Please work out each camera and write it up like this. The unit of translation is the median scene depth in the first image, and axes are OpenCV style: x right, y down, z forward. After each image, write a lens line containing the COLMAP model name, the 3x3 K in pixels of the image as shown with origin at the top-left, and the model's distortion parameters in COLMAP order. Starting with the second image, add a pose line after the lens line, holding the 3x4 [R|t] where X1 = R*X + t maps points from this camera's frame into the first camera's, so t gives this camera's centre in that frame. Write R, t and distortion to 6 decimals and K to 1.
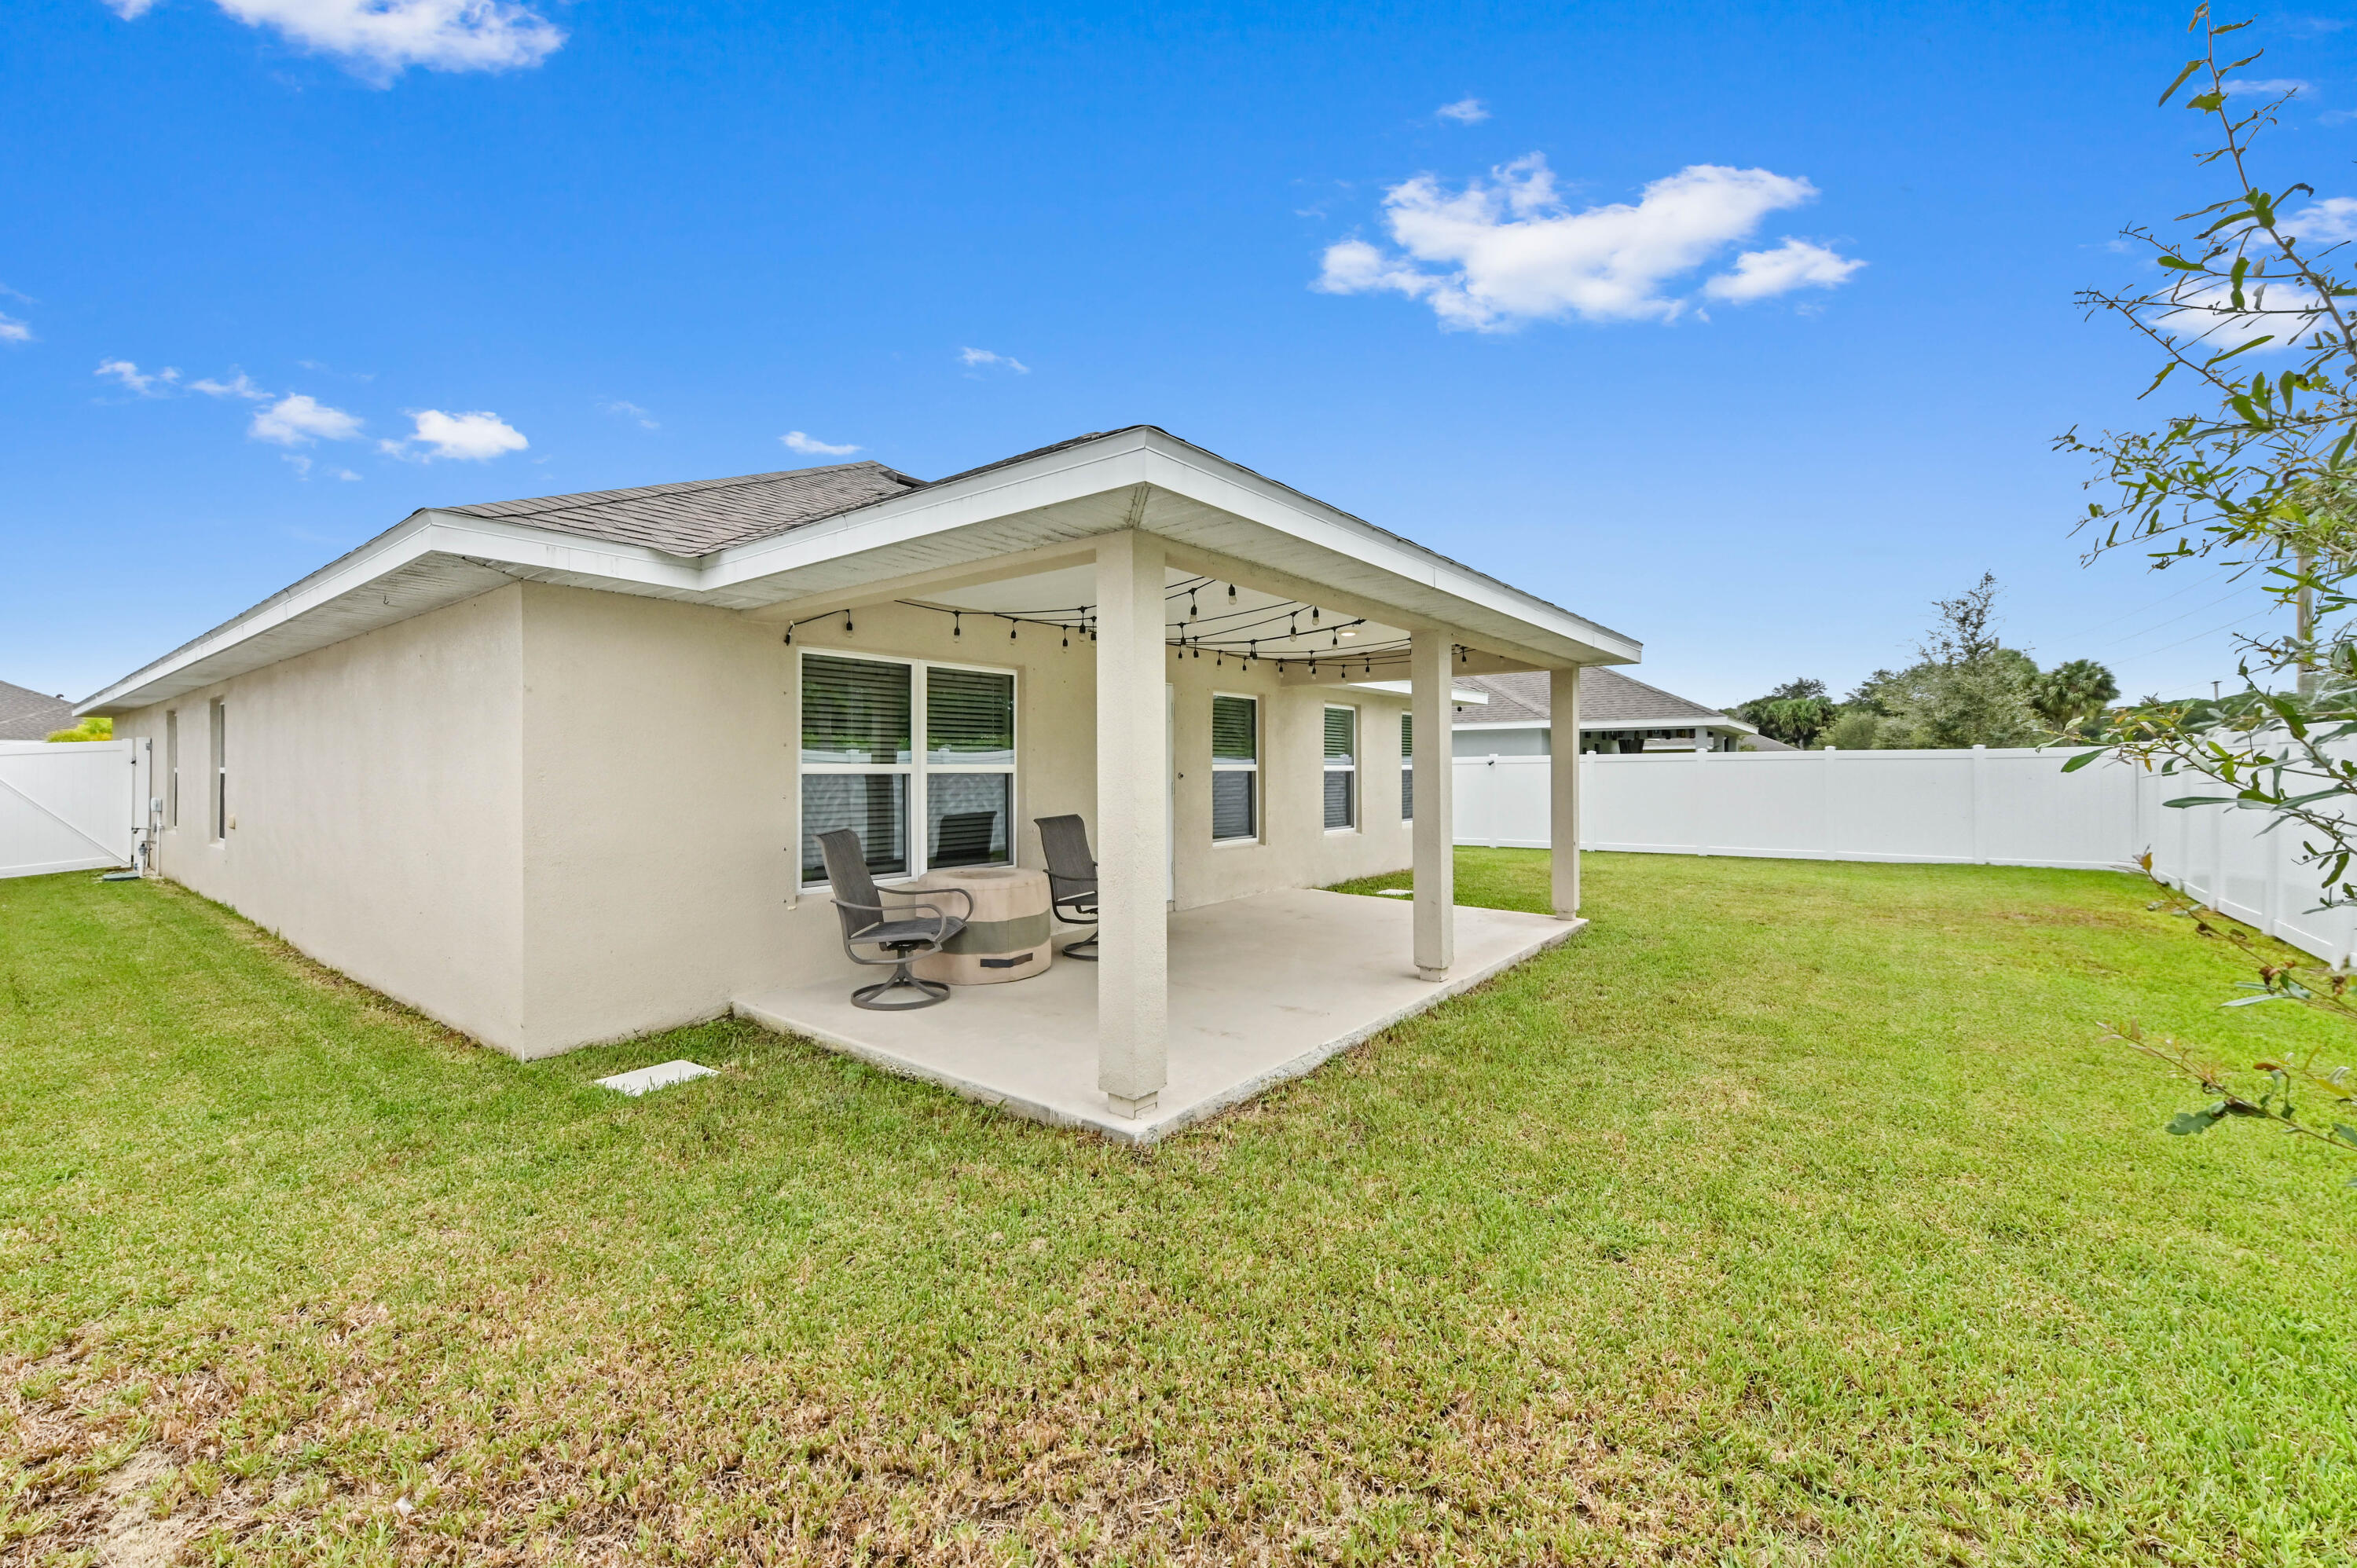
lens RADIAL K [[923.0, 0, 1182.1], [0, 923.0, 787.7], [0, 0, 1]] dist [0.013643, 0.000075]
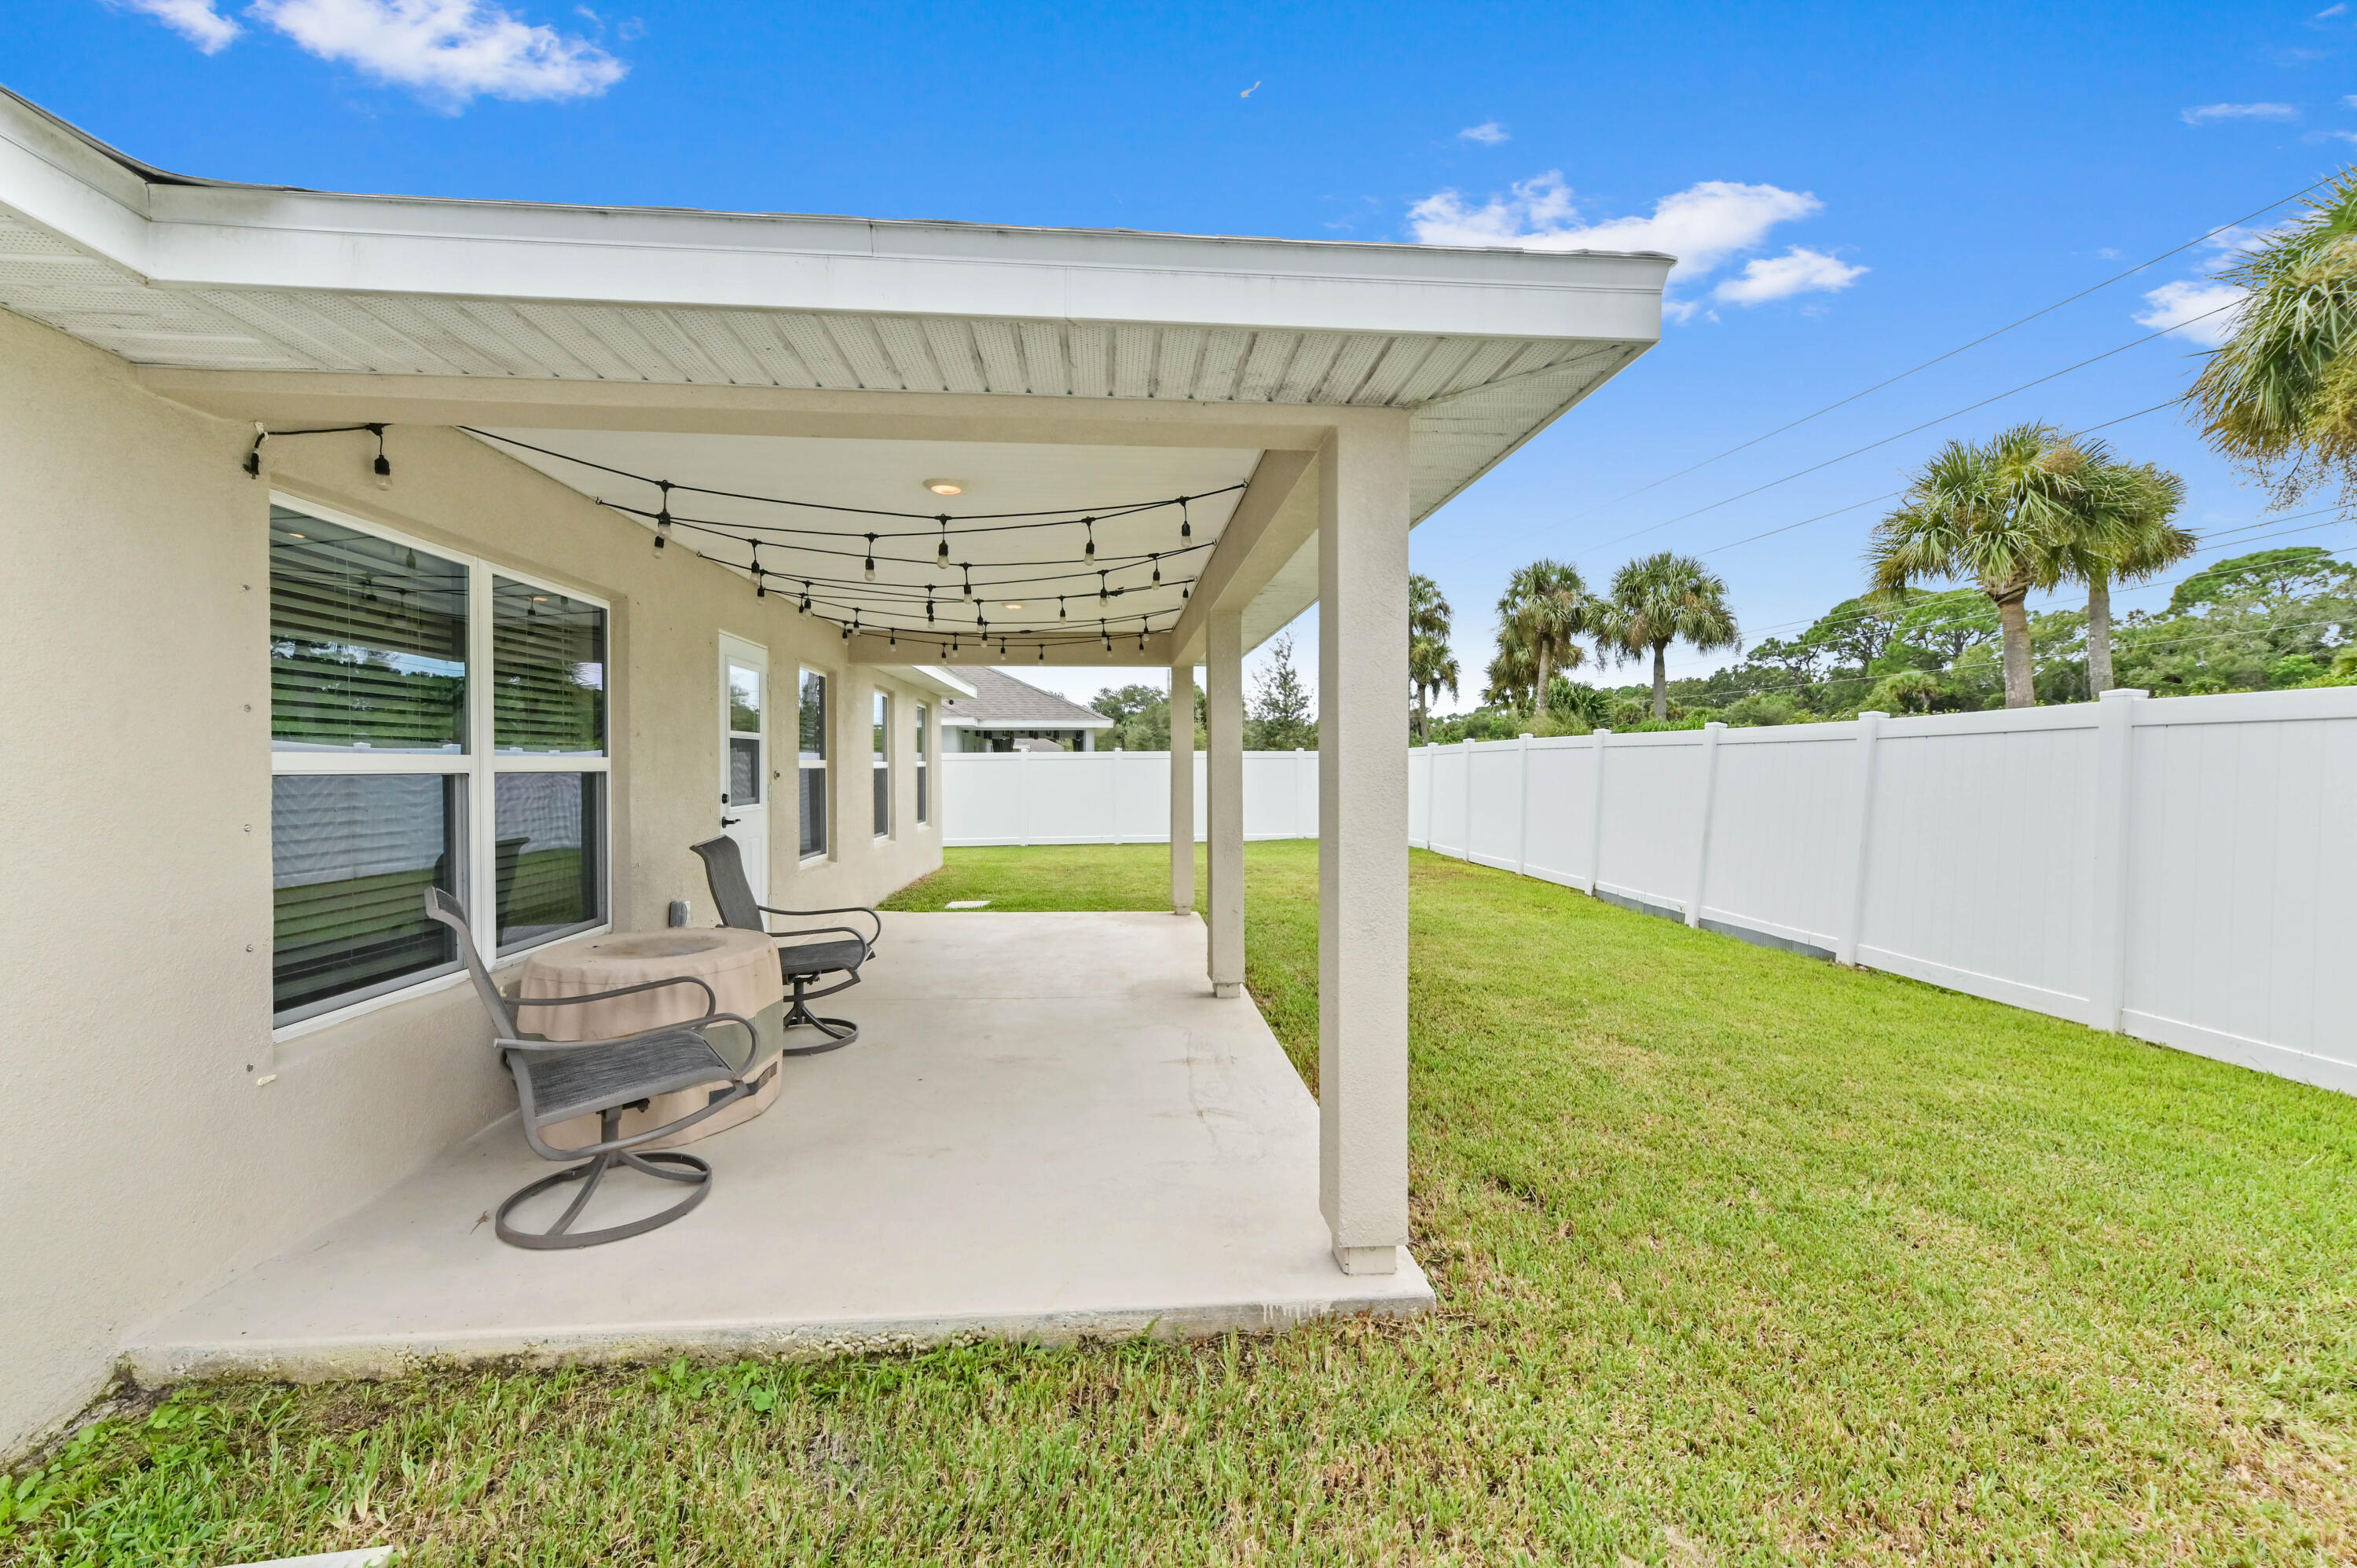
lens RADIAL K [[923.0, 0, 1182.1], [0, 923.0, 787.7], [0, 0, 1]] dist [0.013643, 0.000075]
pose [[0.738972, -0.015351, 0.673562, -0.388238], [0.013683, 0.999876, 0.007776, -0.005827], [-0.673598, 0.003469, 0.739090, 0.368781]]
